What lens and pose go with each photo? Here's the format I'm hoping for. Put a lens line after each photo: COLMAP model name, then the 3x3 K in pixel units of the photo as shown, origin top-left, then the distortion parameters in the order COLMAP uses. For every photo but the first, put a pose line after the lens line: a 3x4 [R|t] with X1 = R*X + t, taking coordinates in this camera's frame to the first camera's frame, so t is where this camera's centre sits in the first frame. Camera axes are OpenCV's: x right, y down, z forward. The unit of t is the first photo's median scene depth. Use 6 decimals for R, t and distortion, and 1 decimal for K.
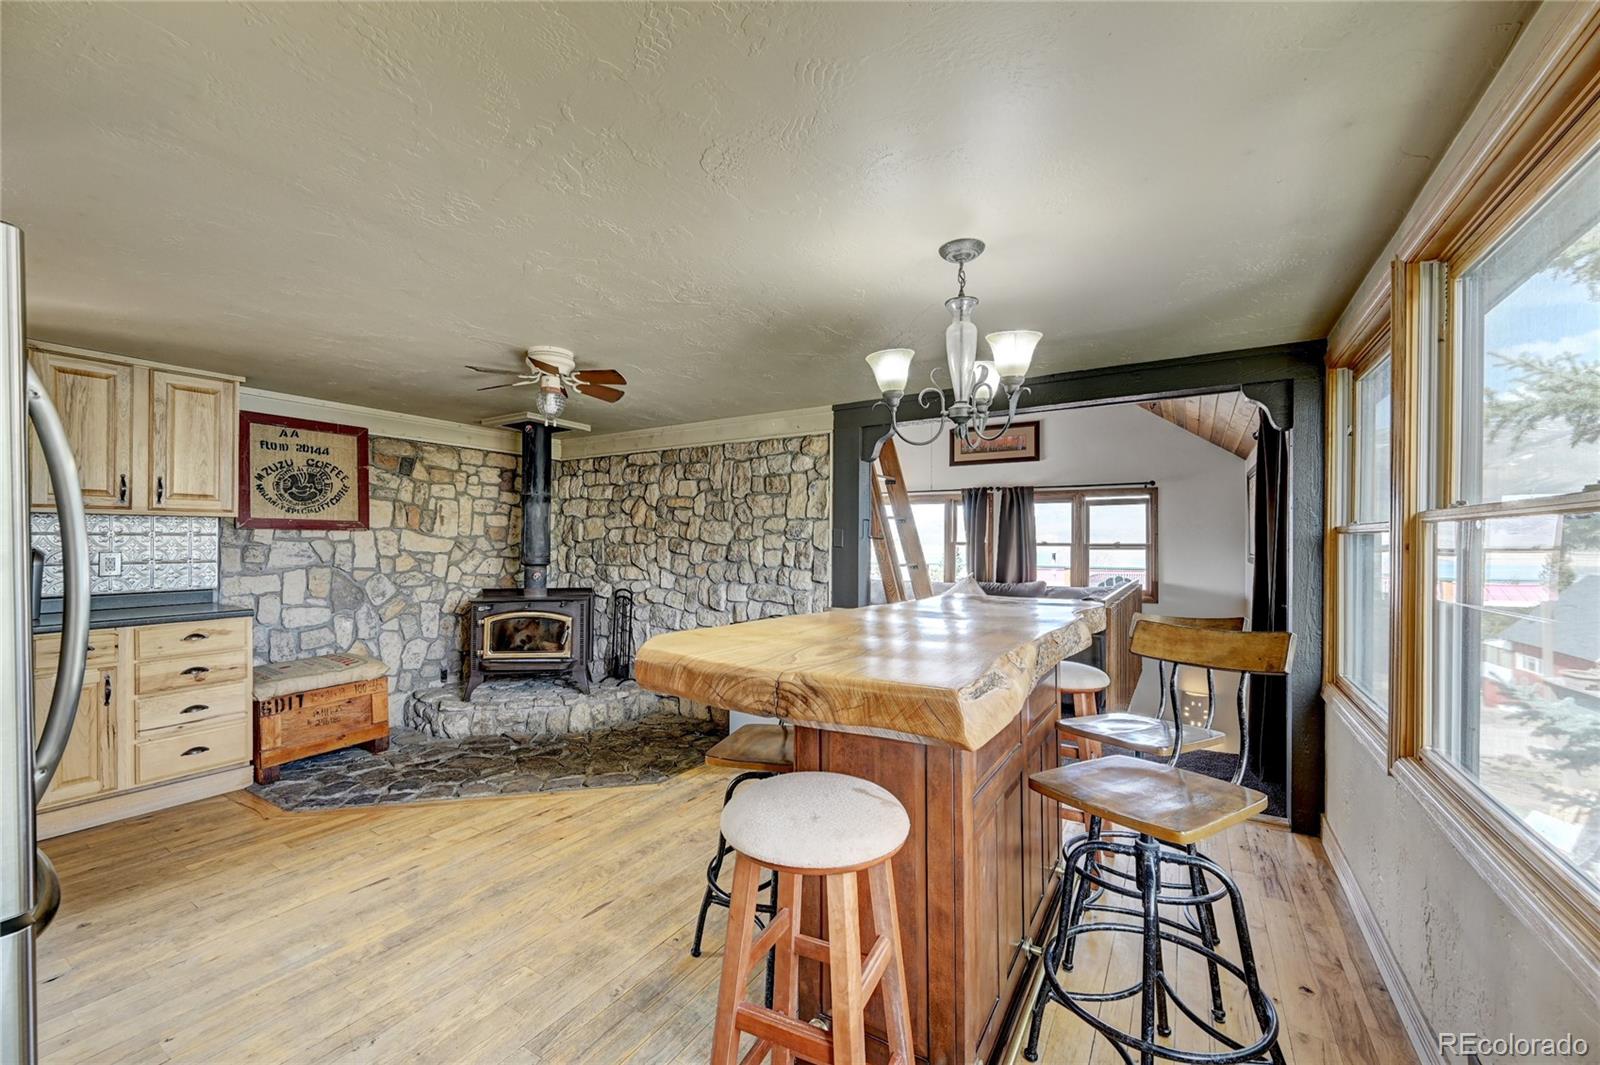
lens RADIAL K [[632.1, 0, 805.6], [0, 632.1, 533.3], [0, 0, 1]] dist [-0.002381, 0.001023]
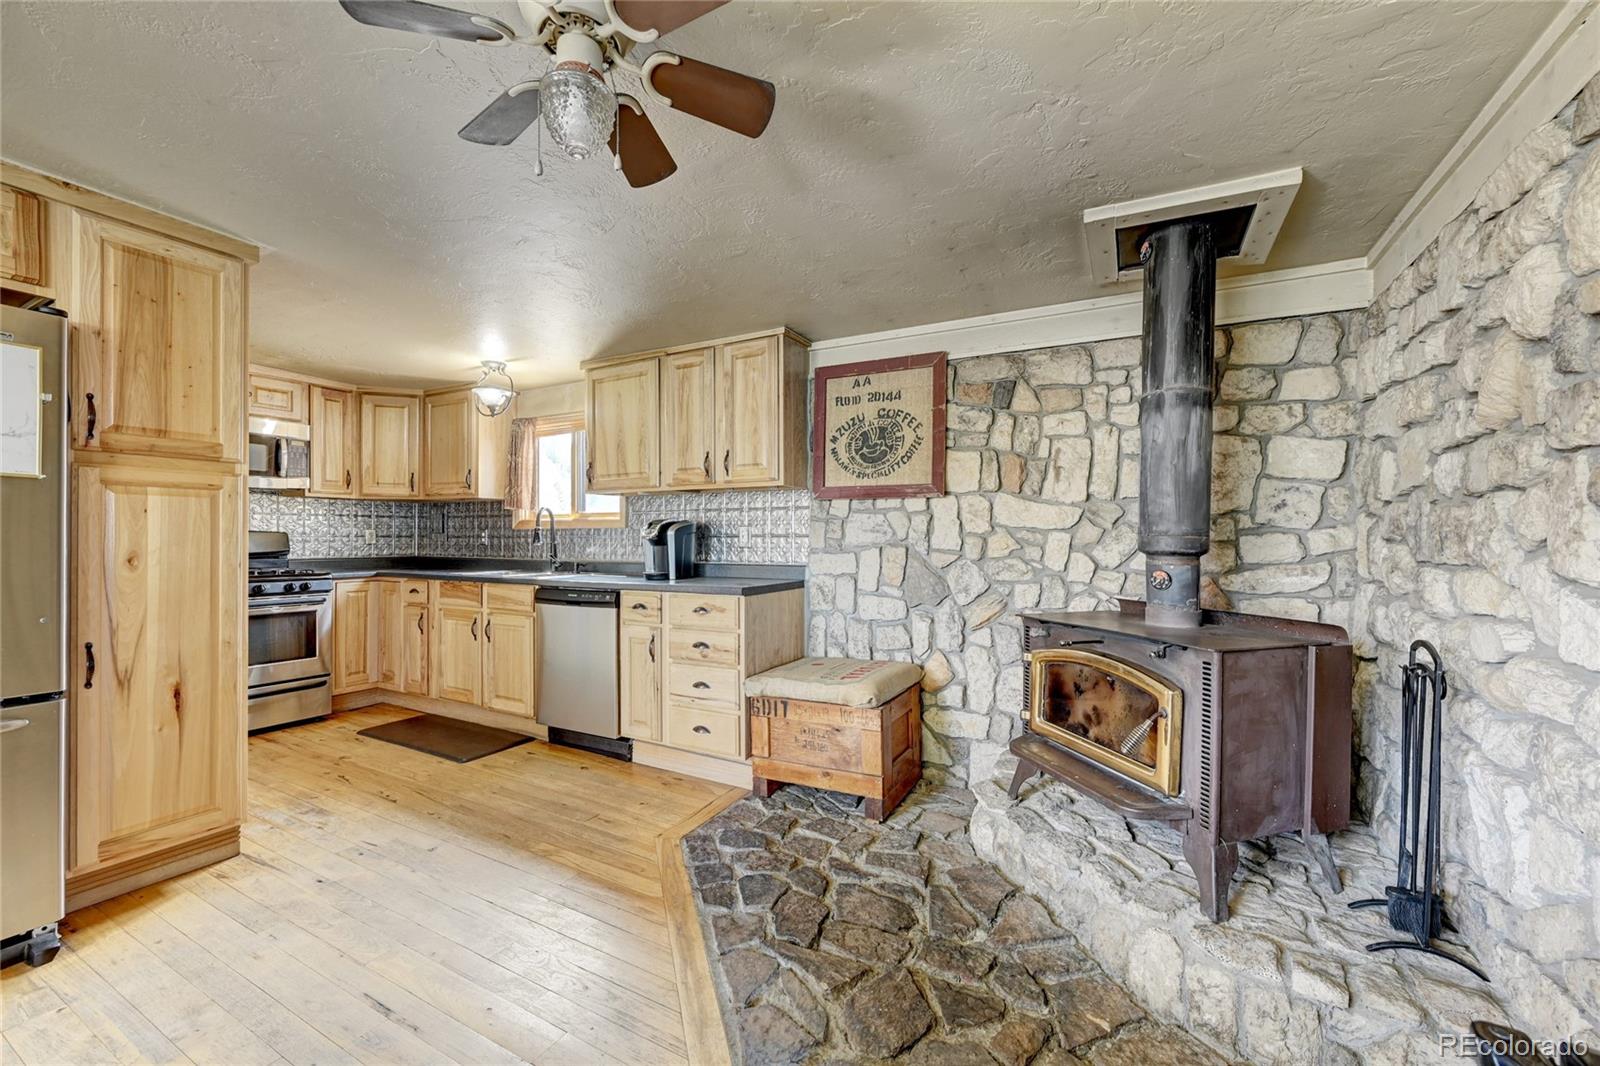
lens RADIAL K [[632.7, 0, 799.5], [0, 632.7, 538.6], [0, 0, 1]] dist [-0.000120, 0.000013]
pose [[0.057284, -0.001627, -0.998357, -0.001179], [0.008445, 0.999964, -0.001145, 0.041146], [0.998322, -0.008365, 0.057296, 0.782197]]
